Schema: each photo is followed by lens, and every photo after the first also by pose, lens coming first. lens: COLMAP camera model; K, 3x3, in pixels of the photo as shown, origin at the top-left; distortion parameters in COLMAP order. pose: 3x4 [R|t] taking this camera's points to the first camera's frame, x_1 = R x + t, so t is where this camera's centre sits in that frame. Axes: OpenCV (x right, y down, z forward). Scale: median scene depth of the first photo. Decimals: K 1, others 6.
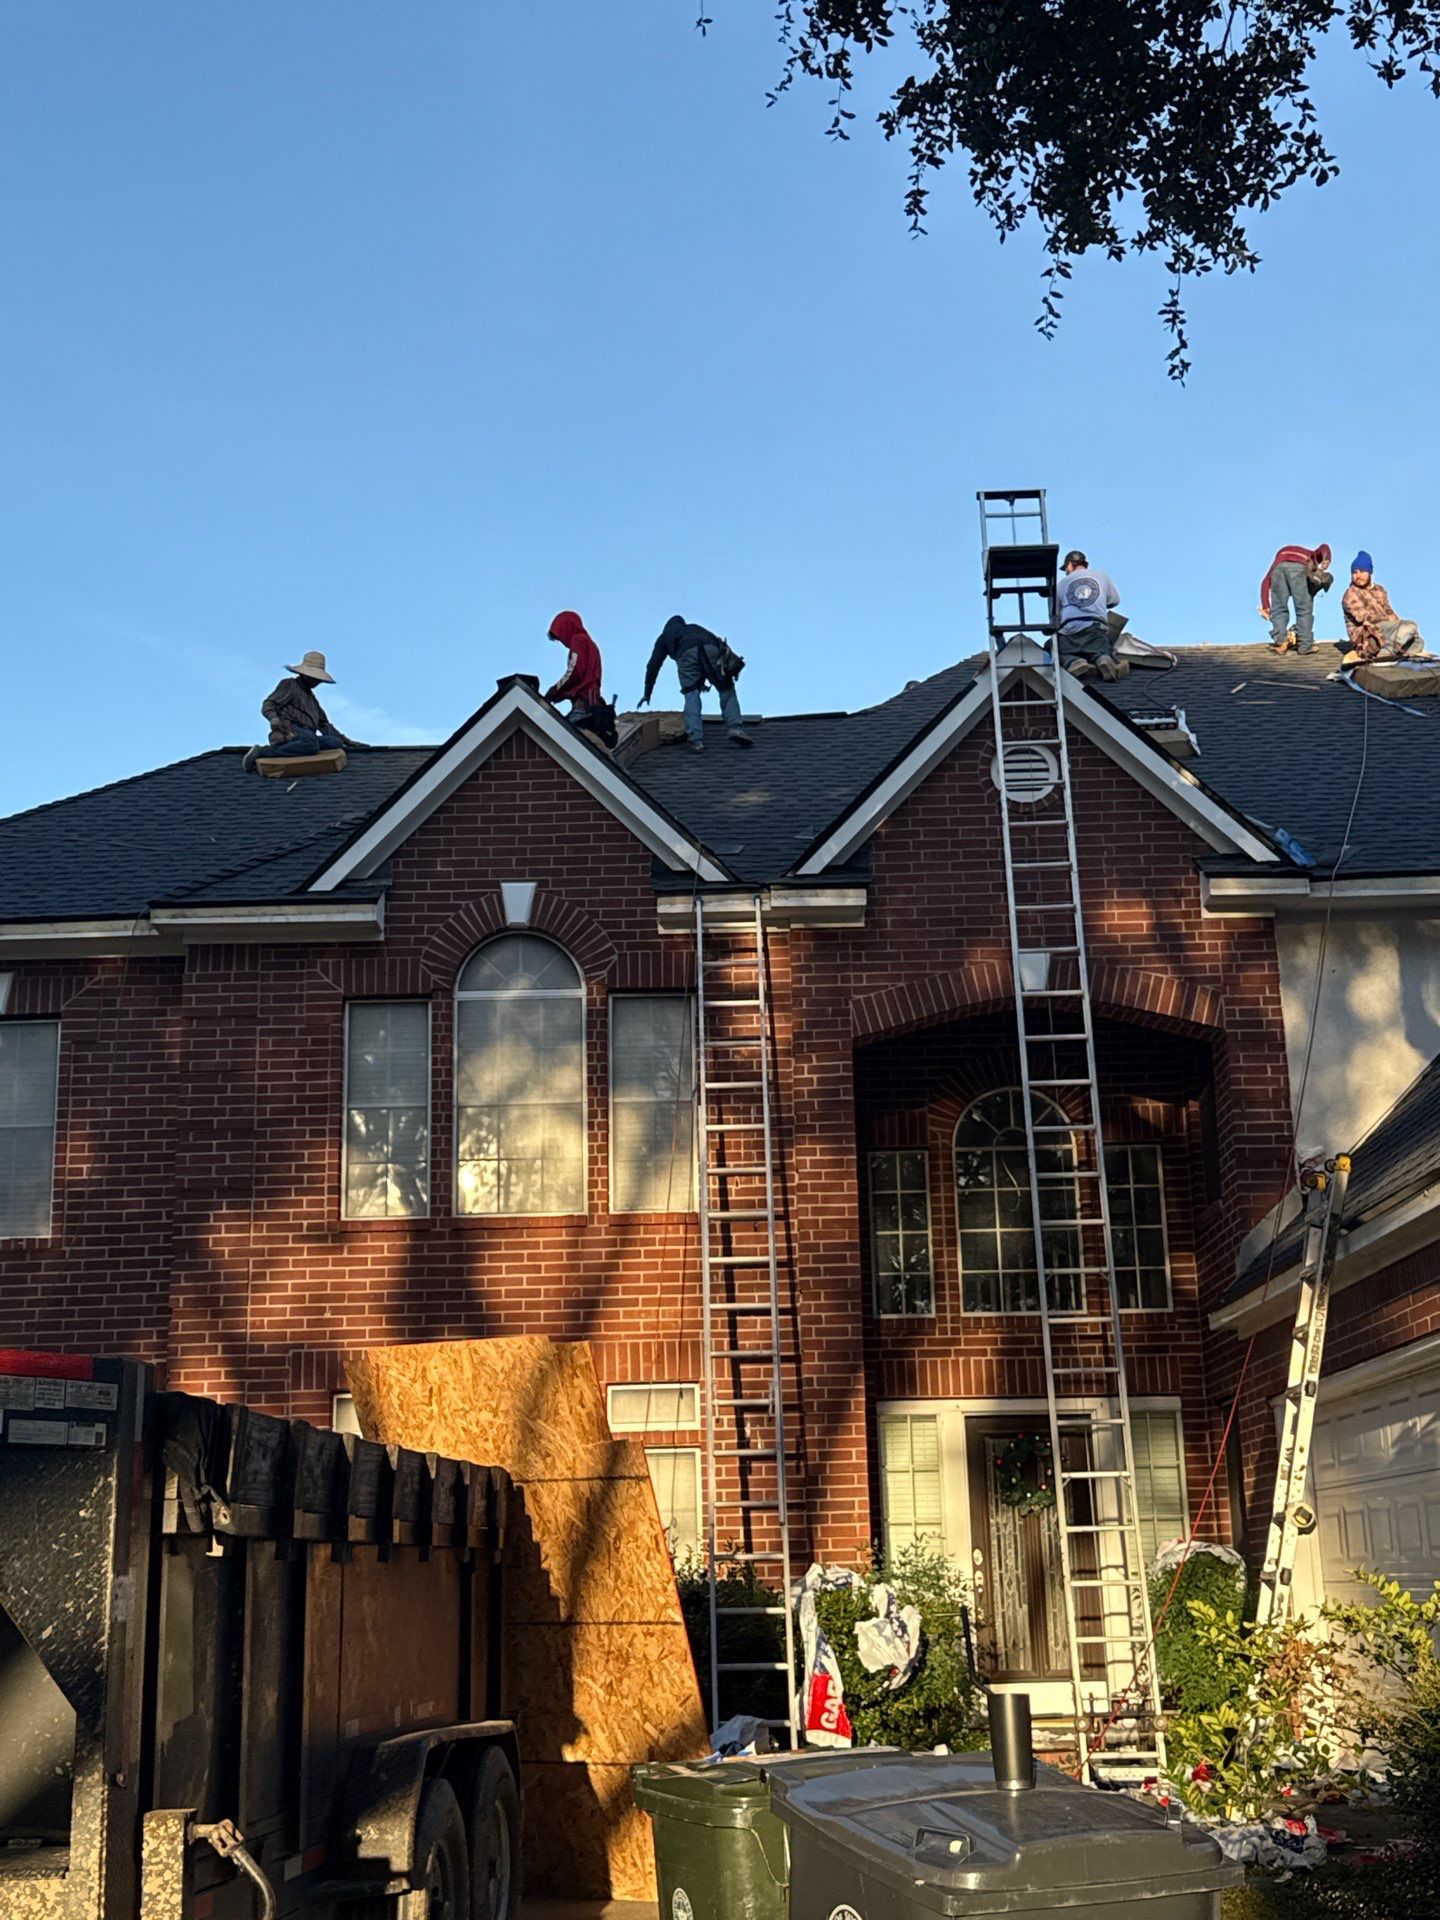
lens RADIAL K [[2387.5, 0, 713.3], [0, 2387.5, 977.5], [0, 0, 1]] dist [0.216710, -0.568769]
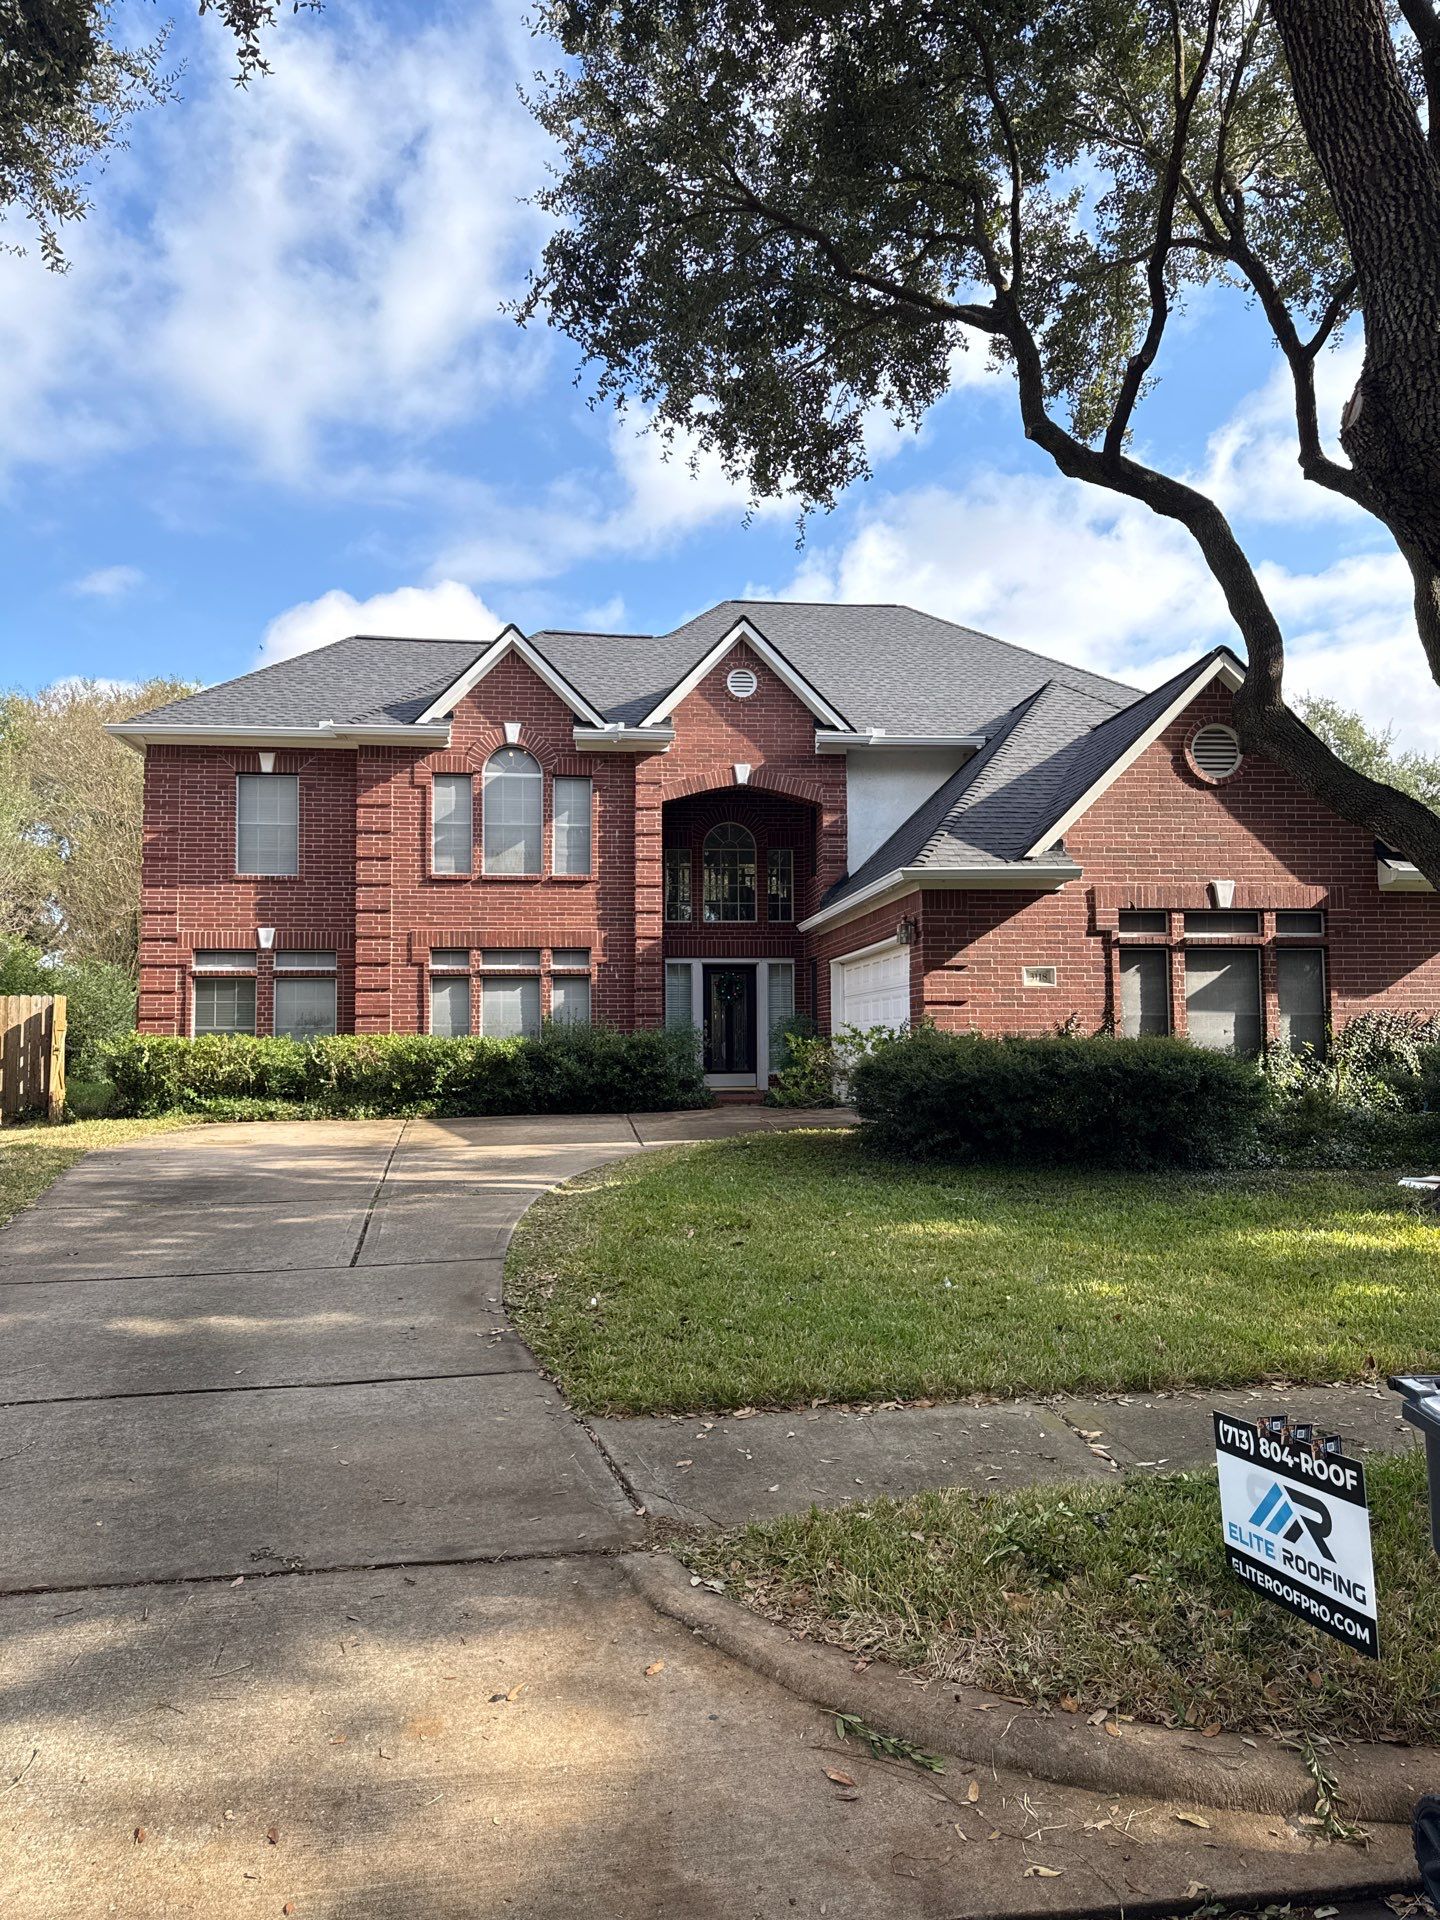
lens RADIAL K [[1276.0, 0, 727.2], [0, 1276.0, 947.1], [0, 0, 1]] dist [0.150530, -0.229802]
pose [[0.992984, 0.023161, 0.115959, -0.018017], [-0.042801, 0.984536, 0.169871, -0.047127], [-0.110231, -0.173642, 0.978620, -0.220121]]
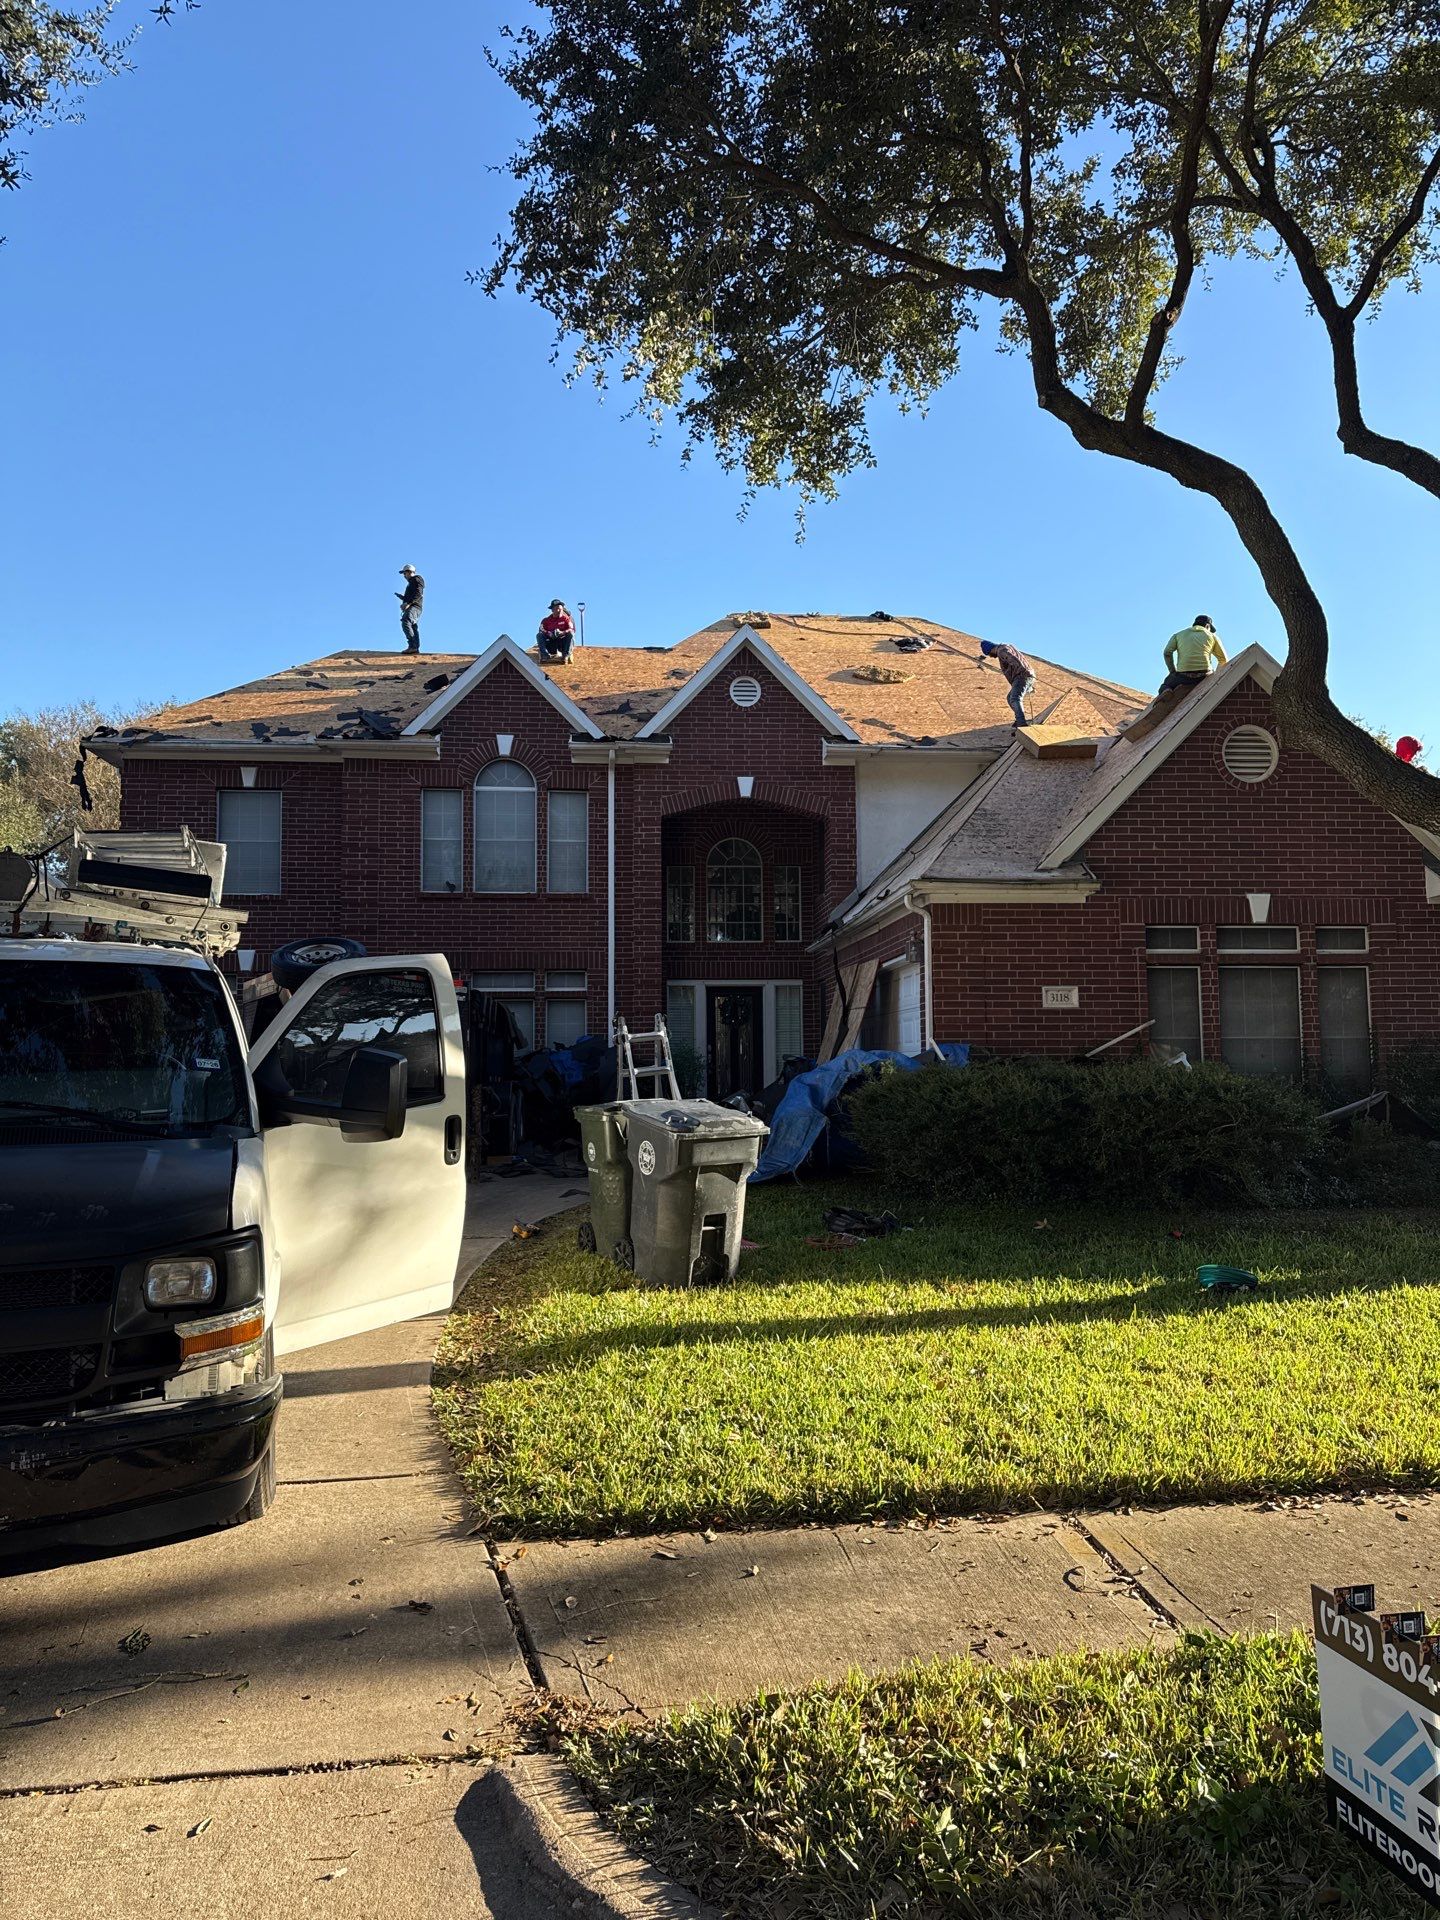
lens RADIAL K [[1285.7, 0, 716.2], [0, 1285.7, 946.6], [0, 0, 1]] dist [0.129122, -0.188391]
pose [[0.995447, 0.020822, 0.093019, 0.001735], [-0.034873, 0.987751, 0.152093, -0.036134], [-0.088713, -0.154645, 0.983979, -0.171019]]
